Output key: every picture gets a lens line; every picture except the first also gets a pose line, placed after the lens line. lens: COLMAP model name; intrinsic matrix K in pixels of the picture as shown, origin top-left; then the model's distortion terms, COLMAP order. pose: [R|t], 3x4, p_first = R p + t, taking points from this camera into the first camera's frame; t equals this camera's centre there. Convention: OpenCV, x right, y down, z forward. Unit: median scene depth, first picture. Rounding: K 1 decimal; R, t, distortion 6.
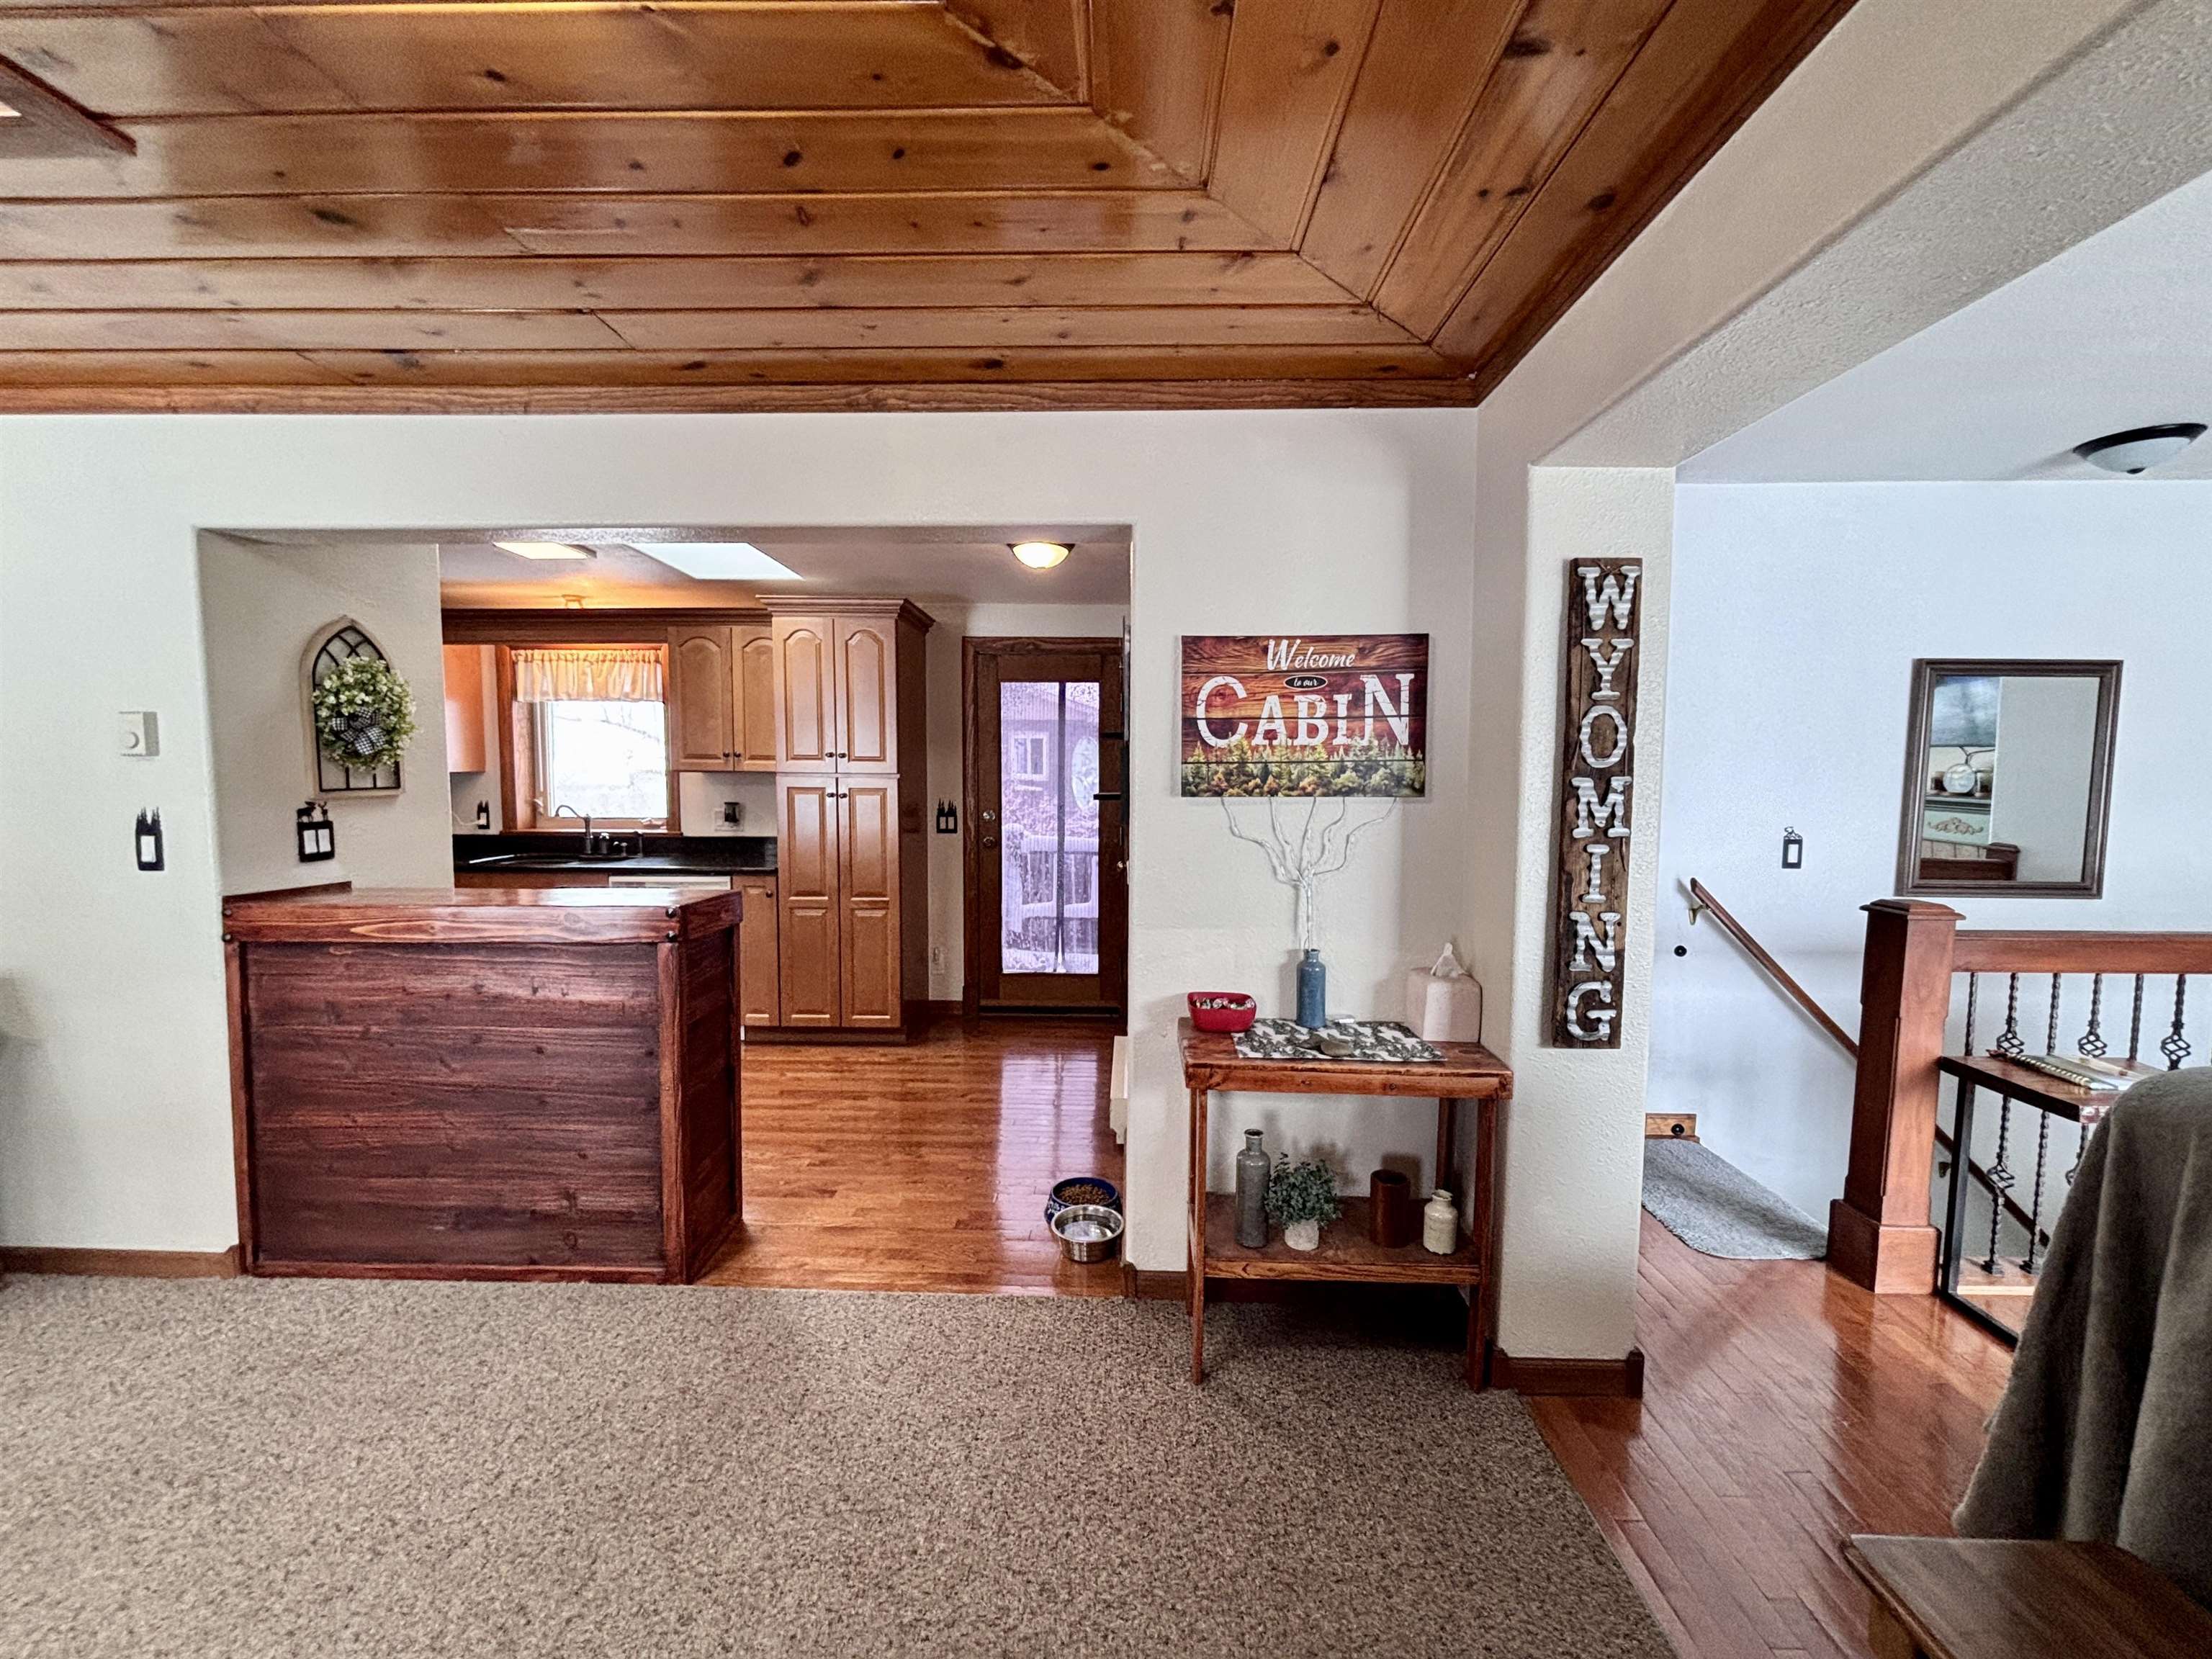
lens RADIAL K [[897.1, 0, 1104.7], [0, 897.1, 835.8], [0, 0, 1]] dist [-0.014964, 0.009575]
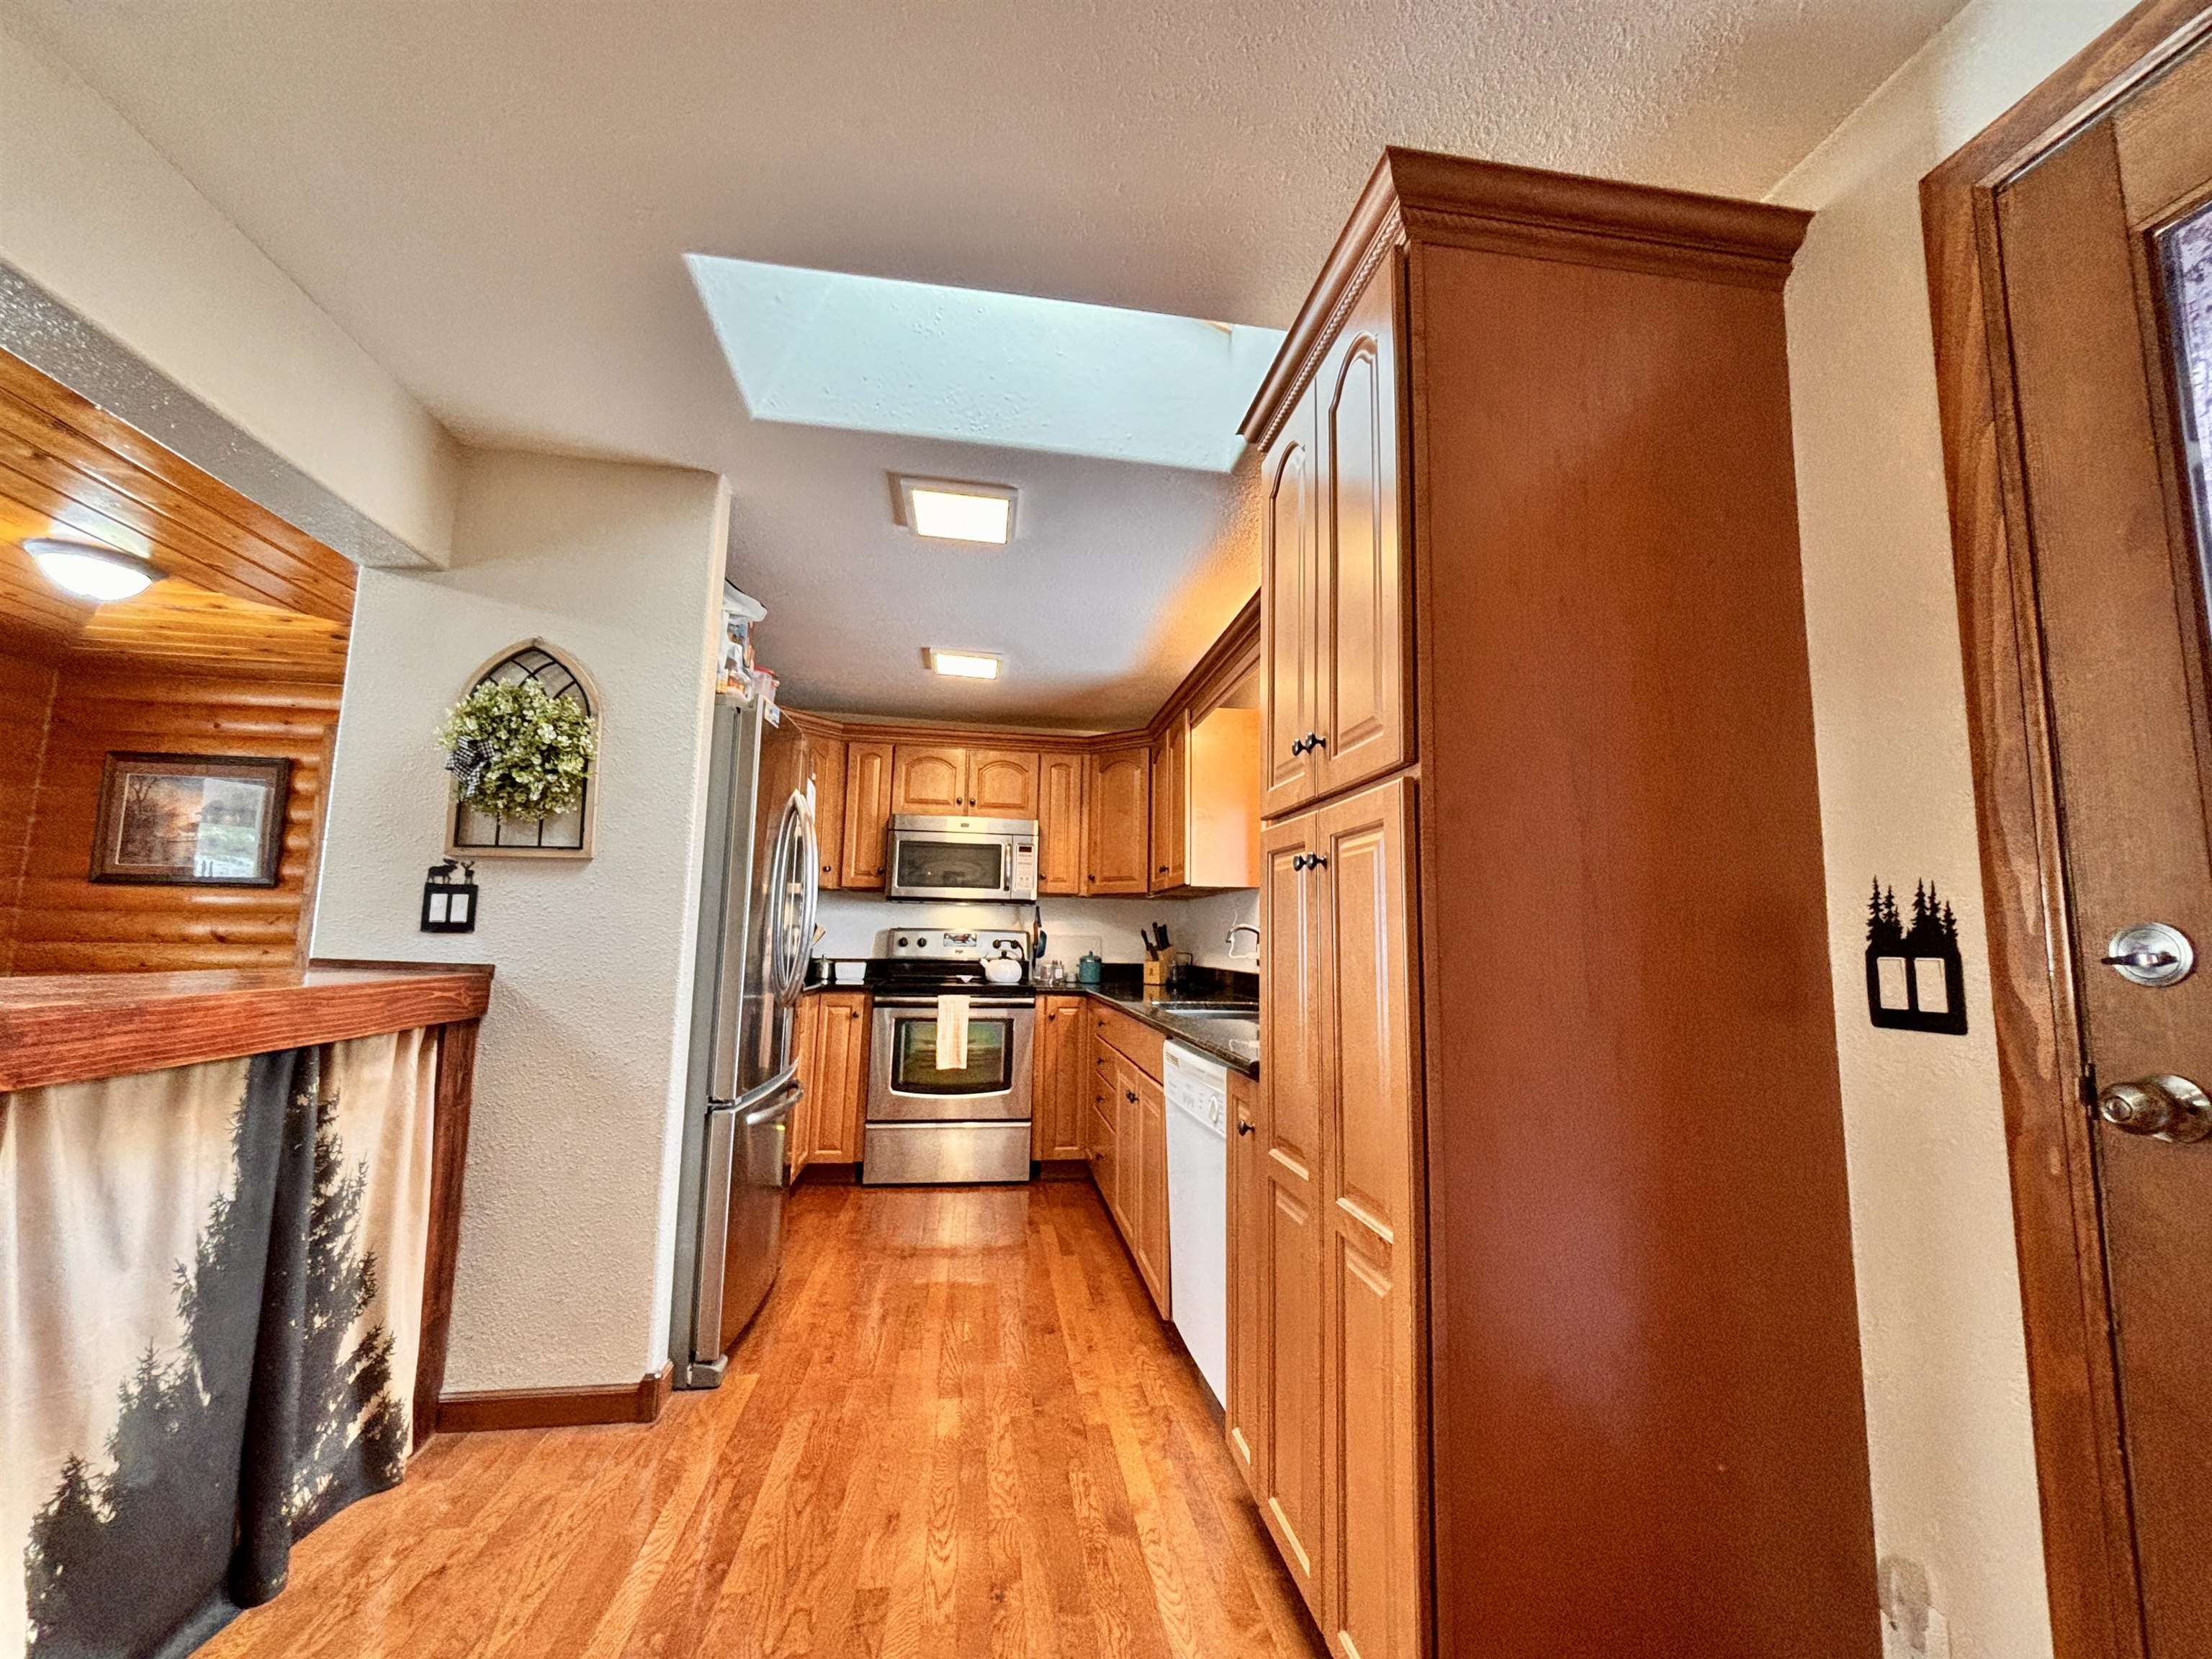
lens RADIAL K [[892.3, 0, 1109.6], [0, 892.3, 837.9], [0, 0, 1]] dist [0.002220, 0.000012]
pose [[0.177172, -0.113987, -0.977557, 0.022893], [-0.091823, 0.987023, -0.131733, -0.004699], [0.979887, 0.113101, 0.164407, 1.422448]]
